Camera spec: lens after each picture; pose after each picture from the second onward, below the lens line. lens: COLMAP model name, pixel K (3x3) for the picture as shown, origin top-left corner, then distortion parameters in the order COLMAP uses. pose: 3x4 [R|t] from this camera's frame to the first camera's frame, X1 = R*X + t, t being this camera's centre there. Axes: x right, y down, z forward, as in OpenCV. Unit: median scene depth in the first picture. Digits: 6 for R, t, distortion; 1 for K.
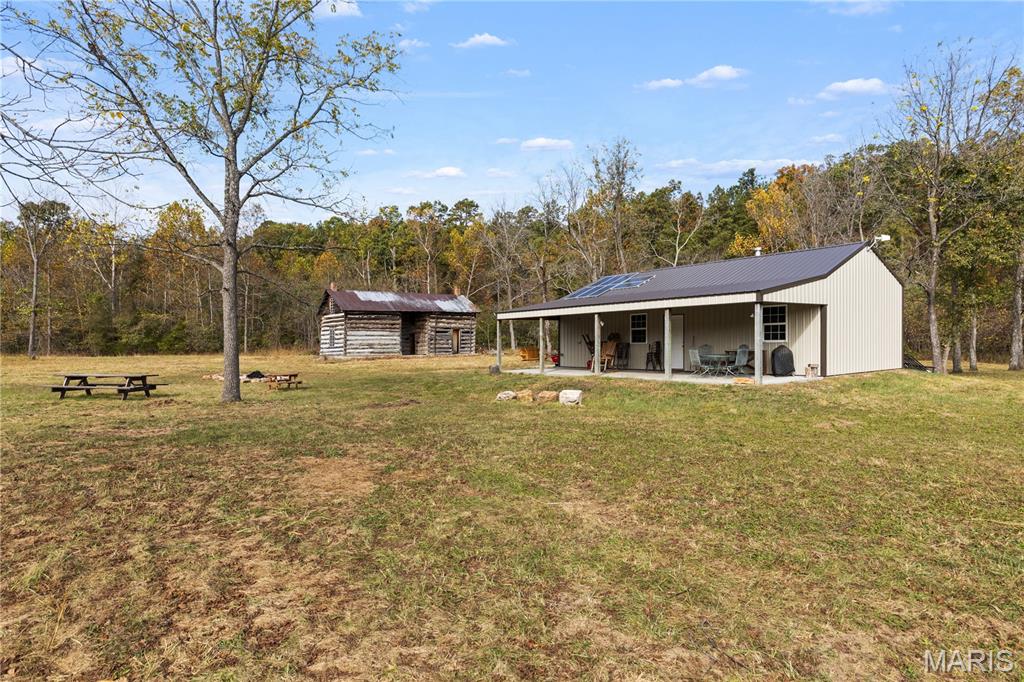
lens RADIAL K [[586.1, 0, 546.5], [0, 586.1, 378.6], [0, 0, 1]] dist [-0.002379, -0.001342]
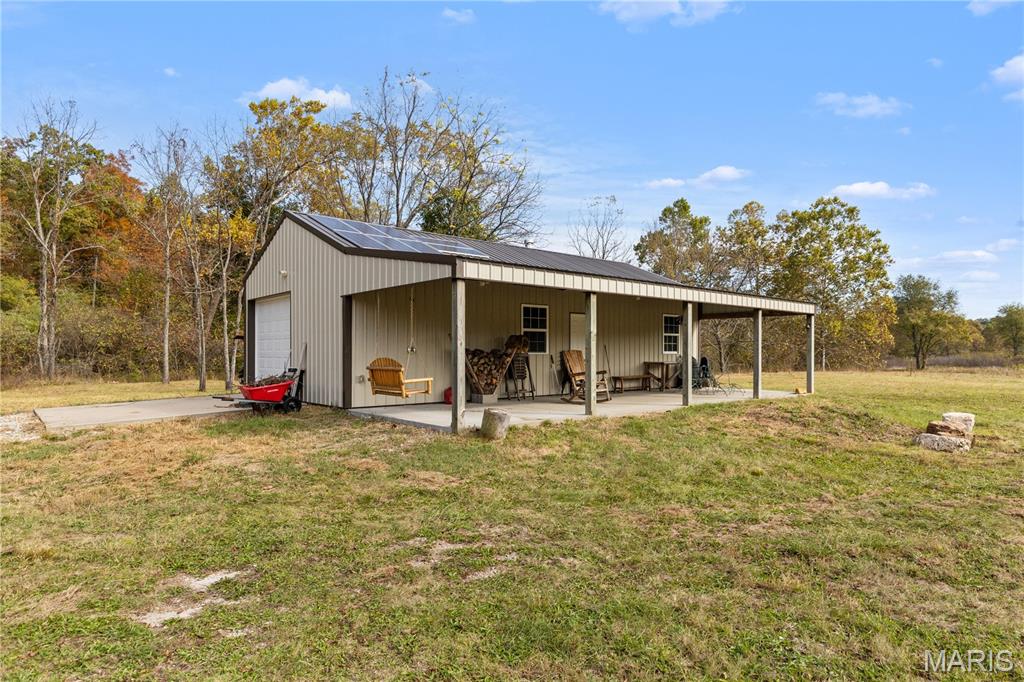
lens RADIAL K [[593.8, 0, 513.1], [0, 593.8, 343.7], [0, 0, 1]] dist [-0.002609, 0.003485]
pose [[-0.012829, 0.034069, 0.999337, -0.419299], [0.066297, 0.997249, -0.033147, -0.046984], [-0.997717, 0.065828, -0.015052, 0.941457]]
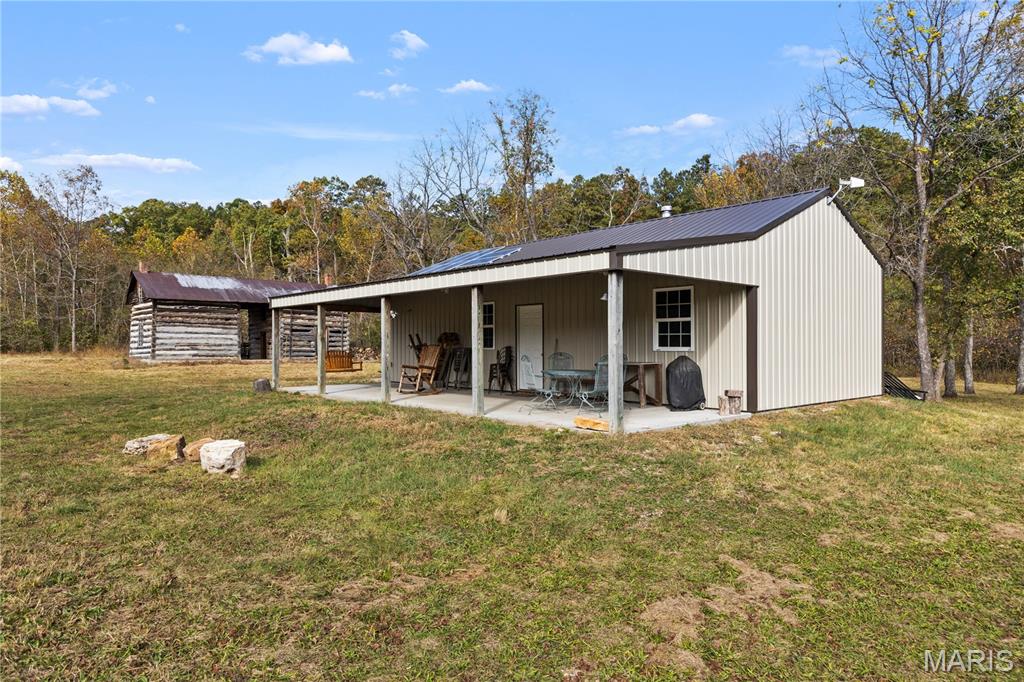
lens RADIAL K [[625.7, 0, 532.8], [0, 625.7, 362.4], [0, 0, 1]] dist [0.005270, 0.001585]
pose [[0.998574, 0.017090, 0.050572, 0.160930], [-0.015139, 0.999136, -0.038715, -0.017596], [-0.051190, 0.037895, 0.997970, 0.282892]]
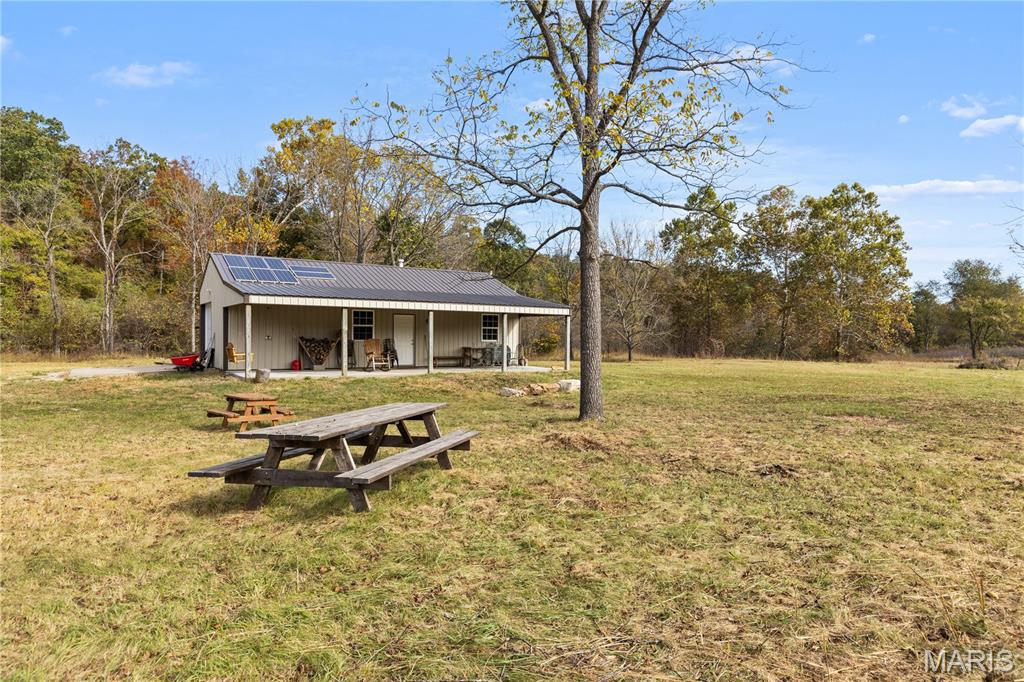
lens RADIAL K [[625.7, 0, 511.9], [0, 625.7, 347.3], [0, 0, 1]] dist [0.005270, 0.001585]
pose [[0.120459, 0.002124, 0.992716, -0.759984], [0.051885, 0.998617, -0.008432, -0.025379], [-0.991361, 0.052523, 0.120183, 0.579117]]
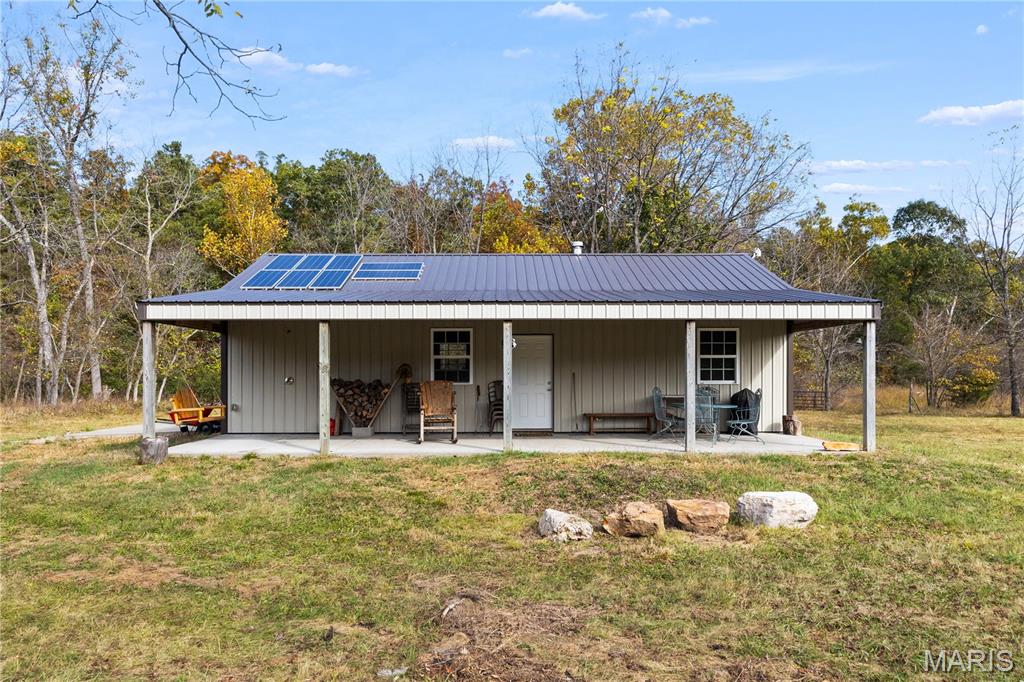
lens RADIAL K [[735.5, 0, 513.8], [0, 735.5, 370.2], [0, 0, 1]] dist [0.008495, 0.000527]
pose [[0.632008, 0.022731, 0.774628, -0.297689], [0.040884, 0.997200, -0.062619, -0.025946], [-0.773882, 0.071246, 0.629309, 0.486156]]
